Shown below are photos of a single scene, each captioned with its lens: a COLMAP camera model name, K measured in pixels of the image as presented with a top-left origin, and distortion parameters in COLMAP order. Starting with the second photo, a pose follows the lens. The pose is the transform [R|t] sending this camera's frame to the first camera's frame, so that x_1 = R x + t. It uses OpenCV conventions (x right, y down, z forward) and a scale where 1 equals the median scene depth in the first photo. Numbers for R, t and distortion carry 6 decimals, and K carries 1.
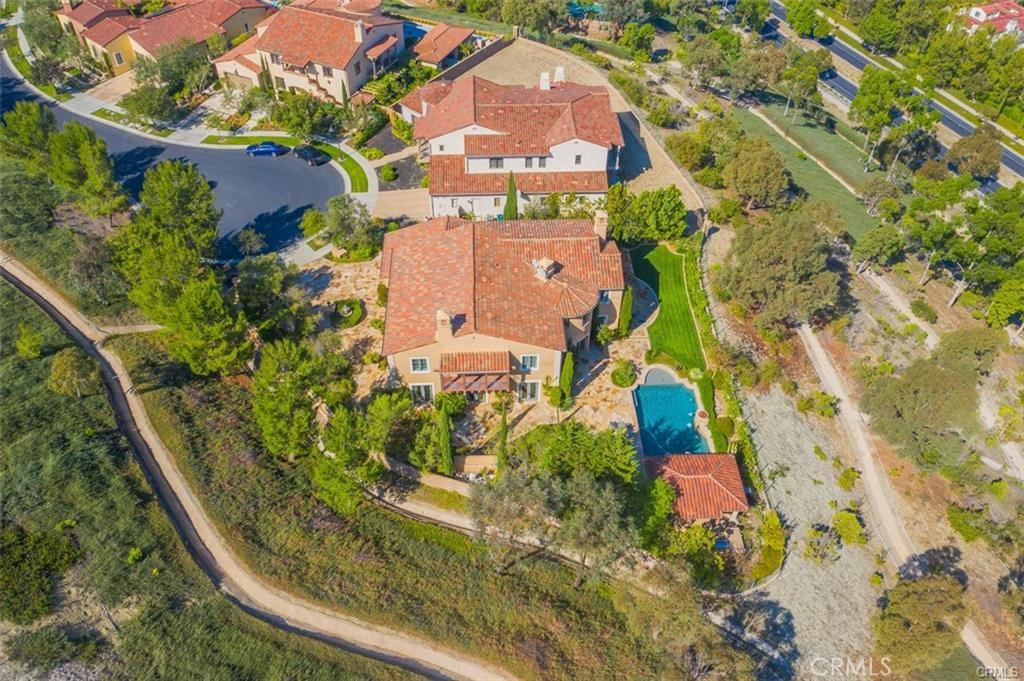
lens RADIAL K [[815.3, 0, 510.3], [0, 815.3, 336.7], [0, 0, 1]] dist [-0.000547, -0.005424]
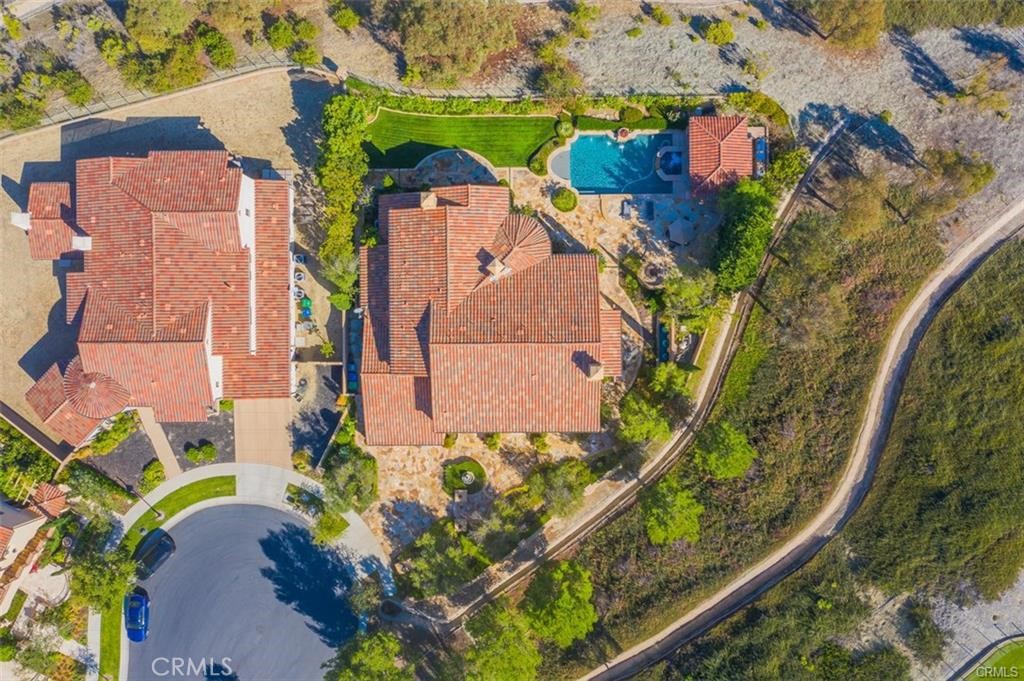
lens RADIAL K [[815.3, 0, 510.3], [0, 815.3, 336.7], [0, 0, 1]] dist [-0.000547, -0.005424]
pose [[0.032960, -0.999440, -0.005712, -0.030865], [0.718916, 0.019738, 0.694817, -0.721248], [-0.694315, -0.027008, 0.719164, 0.303623]]
